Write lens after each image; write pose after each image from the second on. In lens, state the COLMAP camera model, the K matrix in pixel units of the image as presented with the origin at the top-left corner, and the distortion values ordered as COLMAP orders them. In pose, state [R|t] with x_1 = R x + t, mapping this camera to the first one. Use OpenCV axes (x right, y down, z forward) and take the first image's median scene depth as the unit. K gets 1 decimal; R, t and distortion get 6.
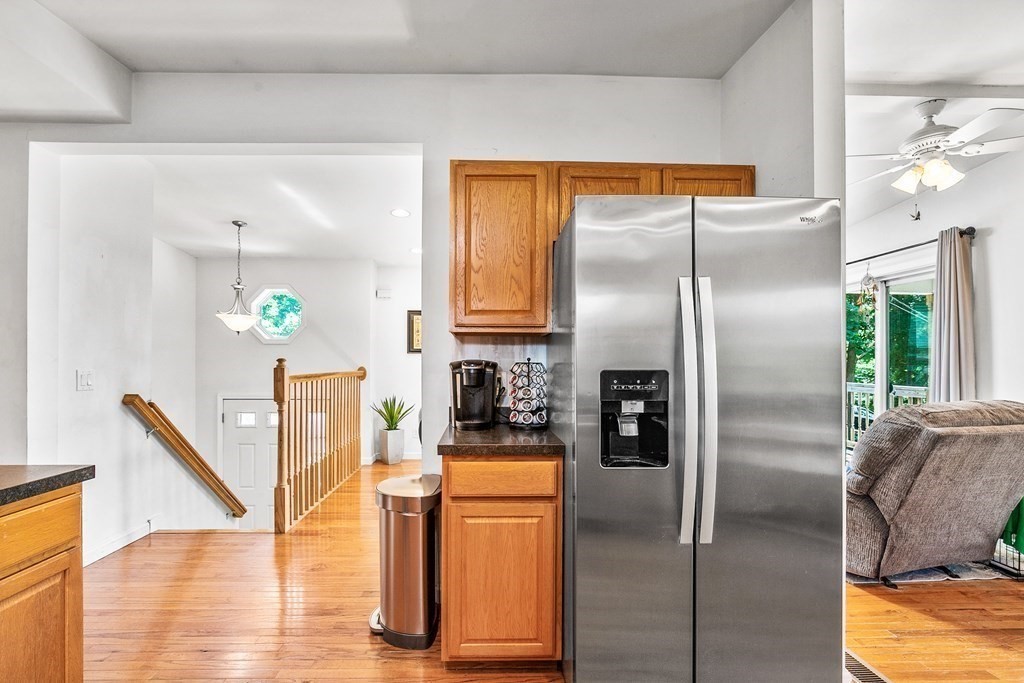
lens RADIAL K [[469.4, 0, 494.2], [0, 469.4, 361.5], [0, 0, 1]] dist [-0.012932, 0.002010]
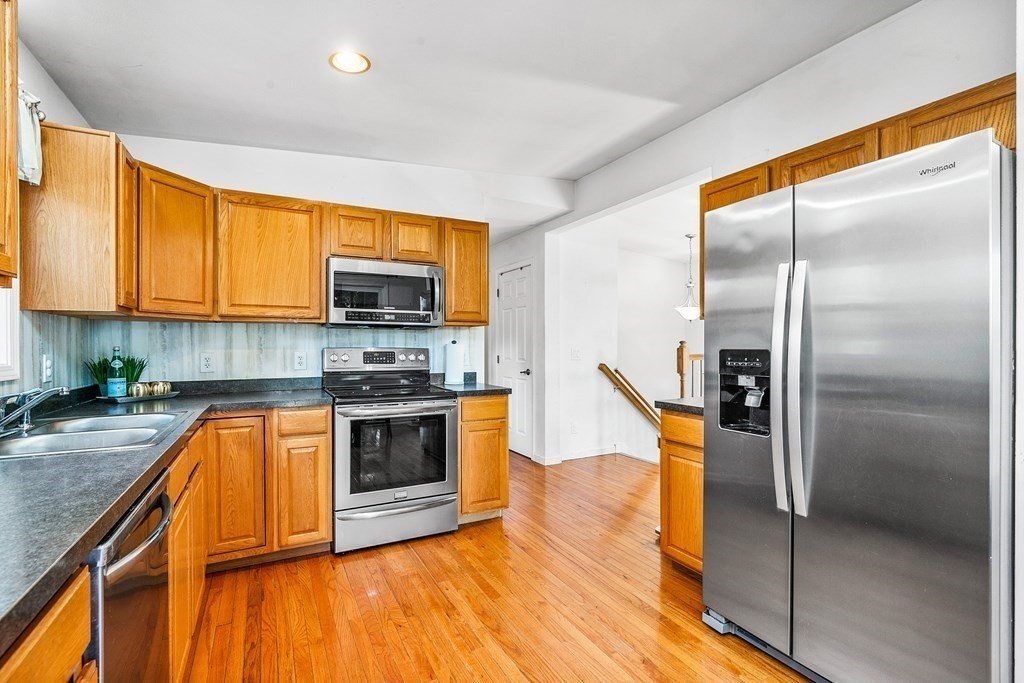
lens RADIAL K [[469.4, 0, 513.2], [0, 469.4, 344.0], [0, 0, 1]] dist [-0.012932, 0.002010]
pose [[0.450600, -0.001756, -0.892724, 0.820951], [0.002251, 0.999997, -0.000831, 0.003488], [0.892723, -0.001635, 0.450603, -0.033595]]
